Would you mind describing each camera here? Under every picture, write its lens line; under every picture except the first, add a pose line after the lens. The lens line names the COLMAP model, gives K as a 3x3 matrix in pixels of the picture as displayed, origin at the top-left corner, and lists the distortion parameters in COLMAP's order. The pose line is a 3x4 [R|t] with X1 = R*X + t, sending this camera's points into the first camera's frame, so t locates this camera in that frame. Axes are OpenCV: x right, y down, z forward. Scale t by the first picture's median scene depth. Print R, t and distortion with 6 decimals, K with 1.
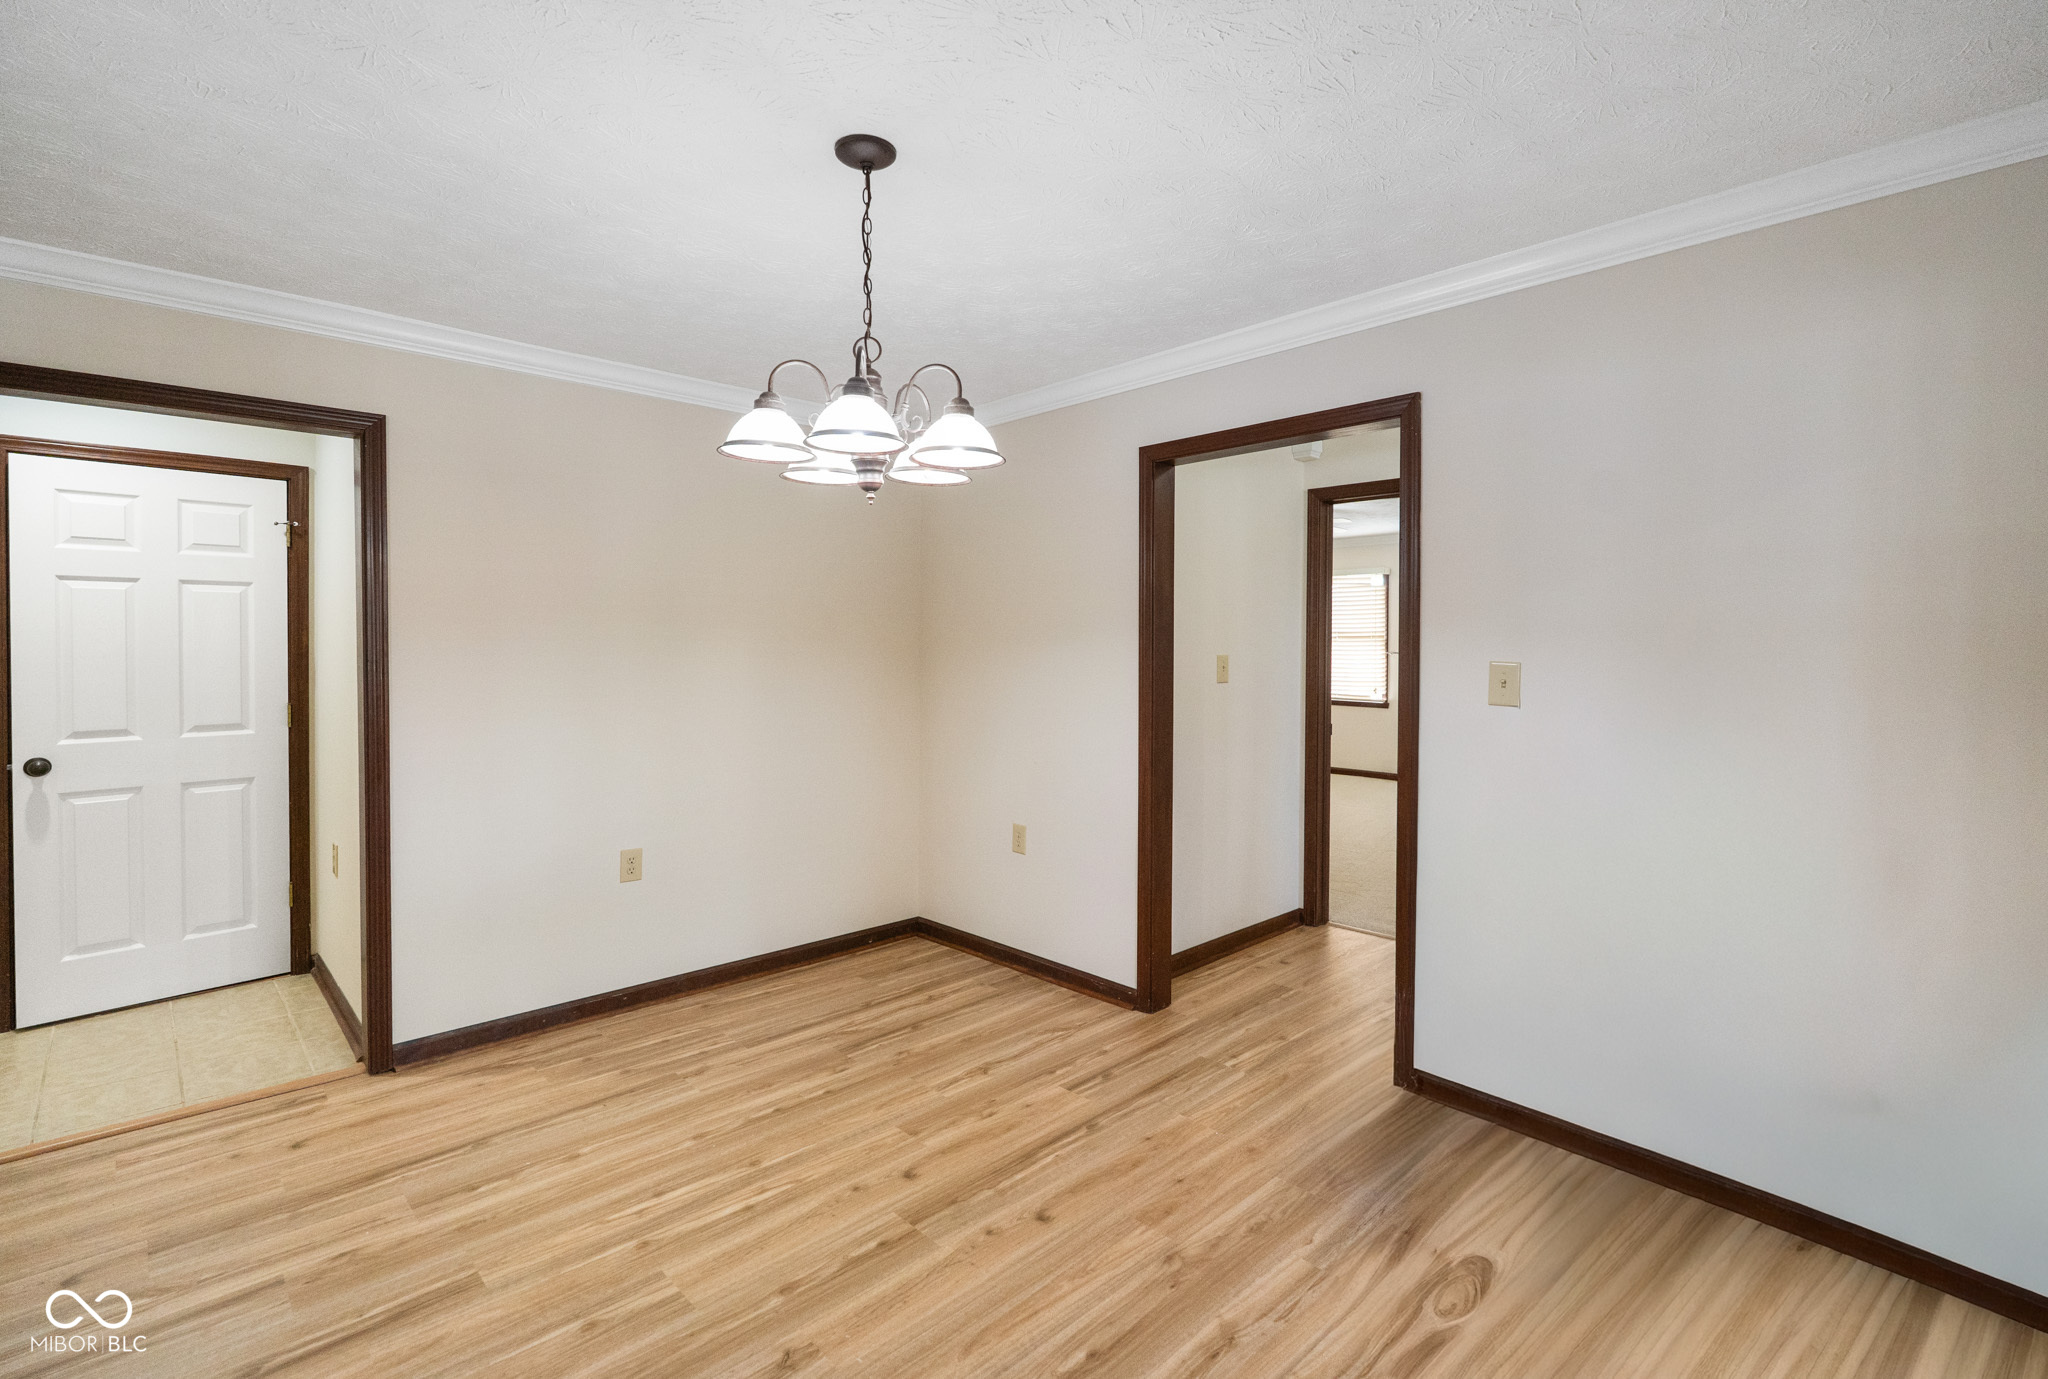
lens RADIAL K [[931.9, 0, 1034.5], [0, 931.9, 654.2], [0, 0, 1]] dist [0.002294, 0.000480]
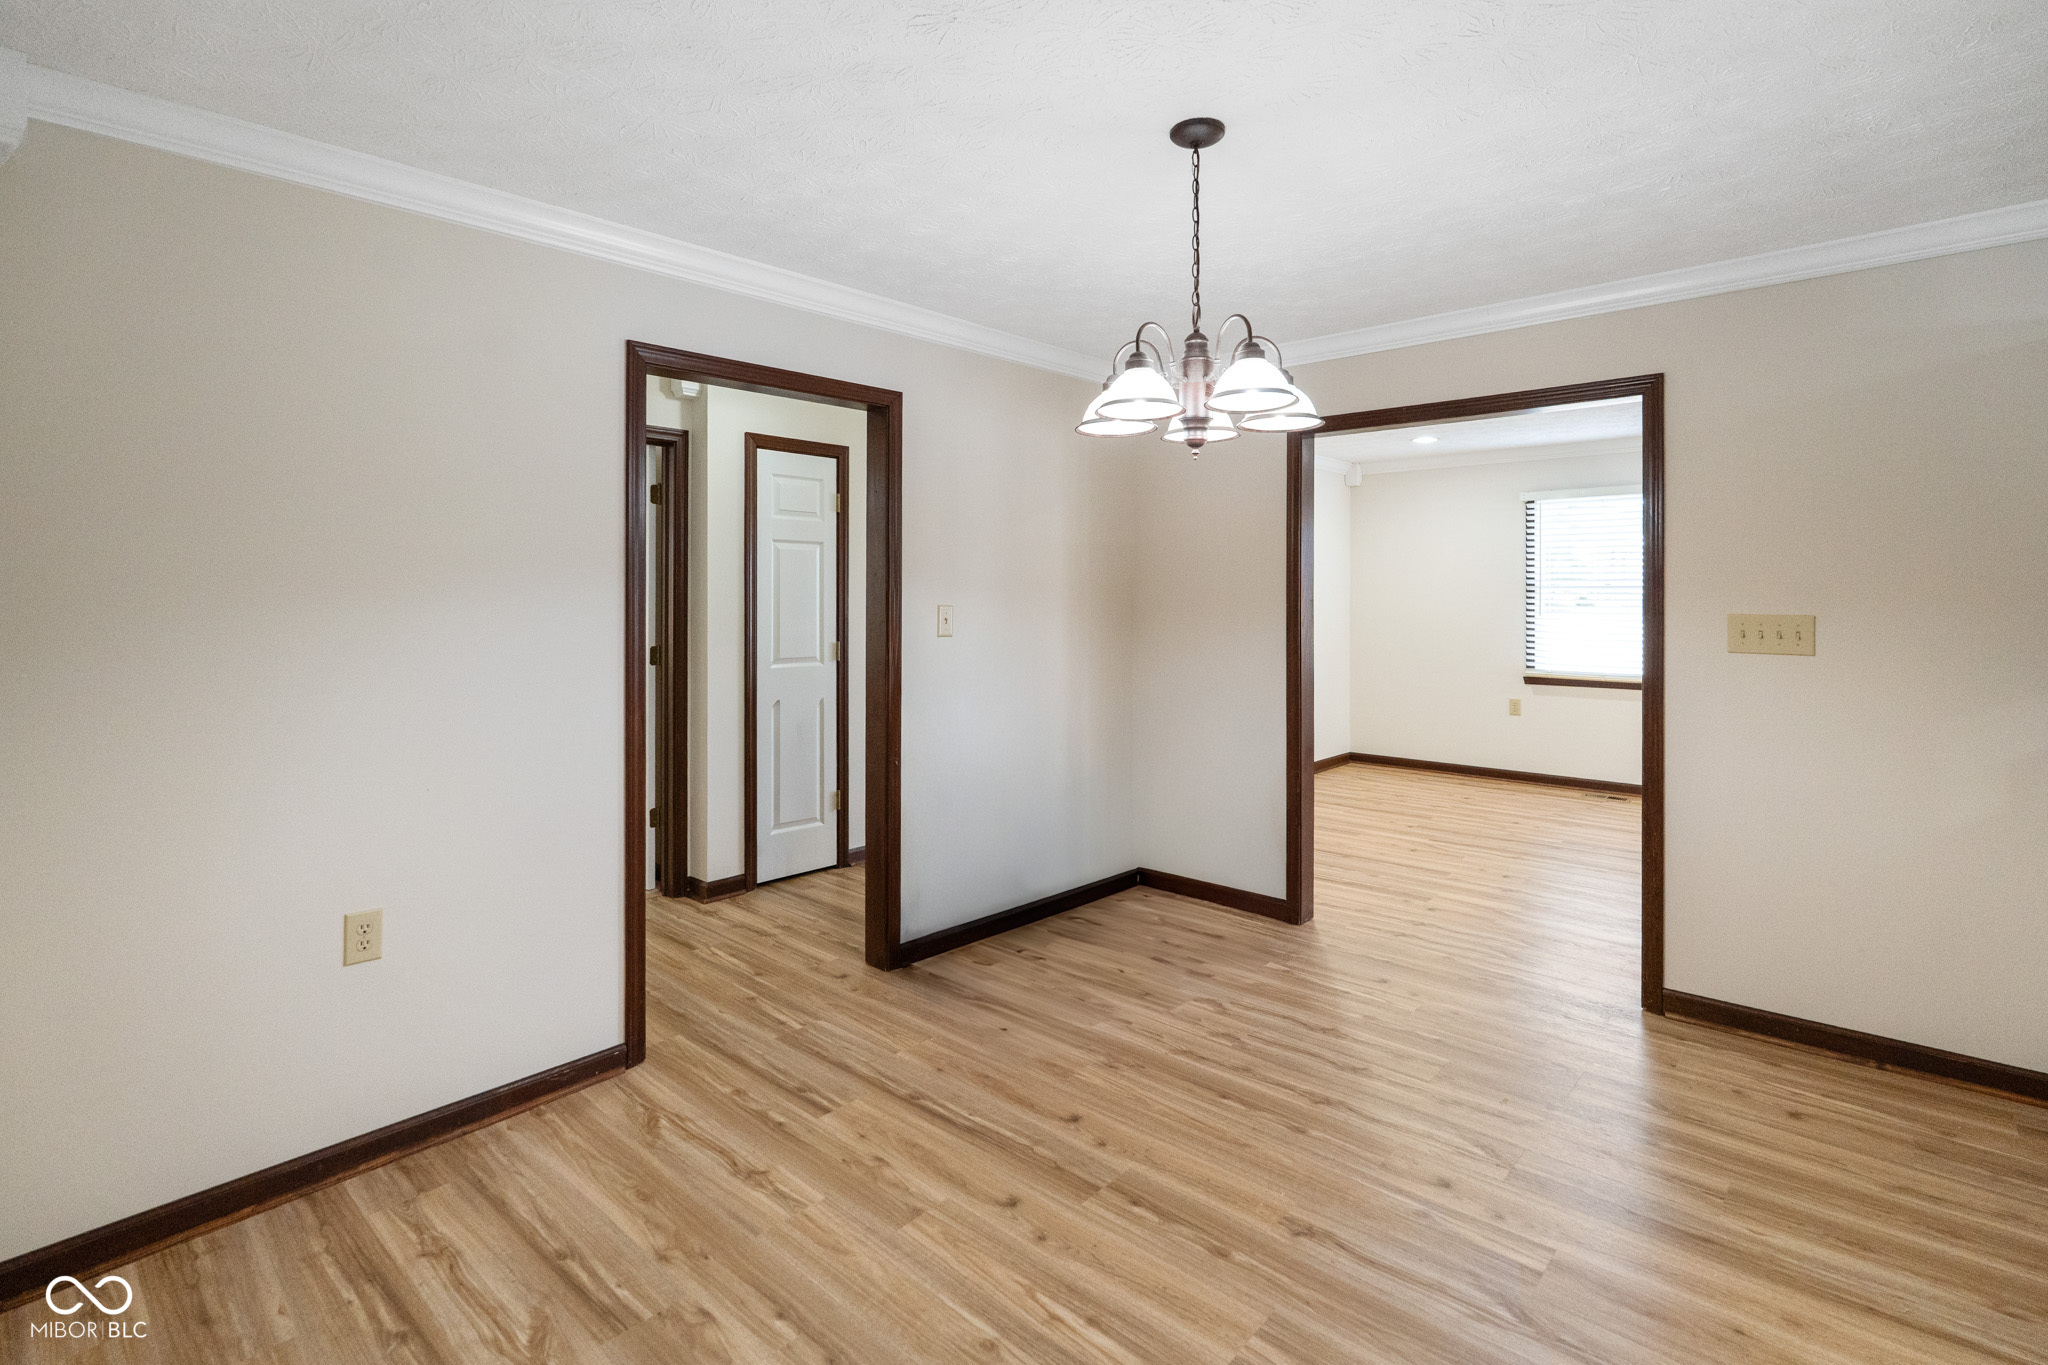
lens RADIAL K [[971.7, 0, 1022.1], [0, 971.7, 623.2], [0, 0, 1]] dist [-0.001574, -0.000198]
pose [[-0.058665, -0.024176, 0.997985, -0.911963], [0.012399, 0.999612, 0.024944, -0.010433], [-0.998201, 0.013838, -0.058343, 0.910211]]
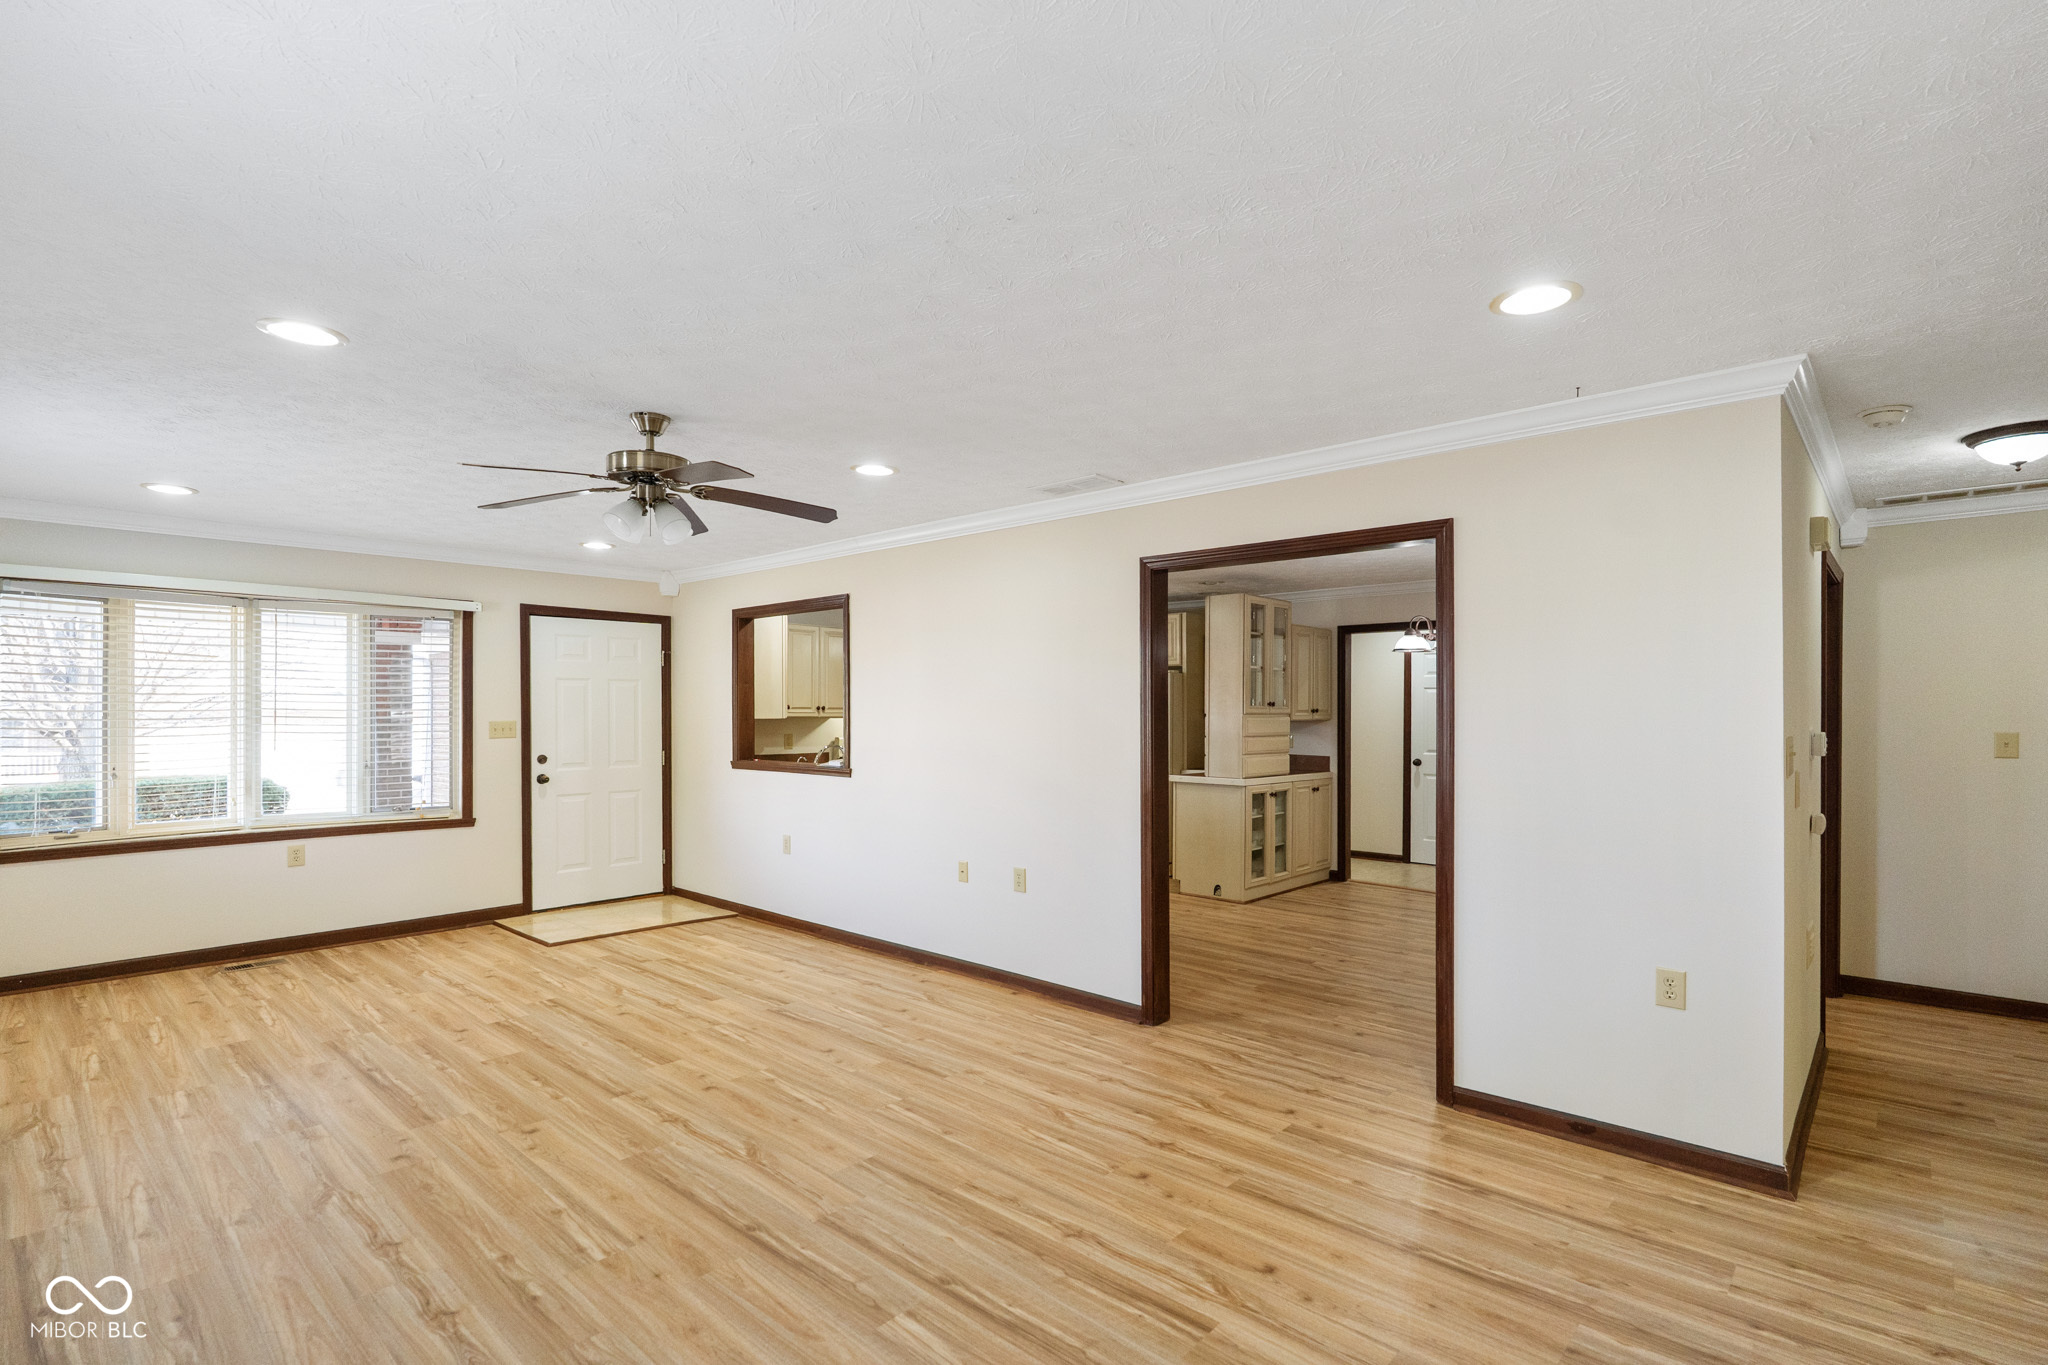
lens RADIAL K [[957.0, 0, 1050.5], [0, 957.0, 719.2], [0, 0, 1]] dist [-0.000843, -0.001184]
pose [[0.076109, 0.006212, -0.997080, 1.793459], [-0.015842, 0.999862, 0.005020, -0.003335], [0.996974, 0.015413, 0.076197, -0.242011]]
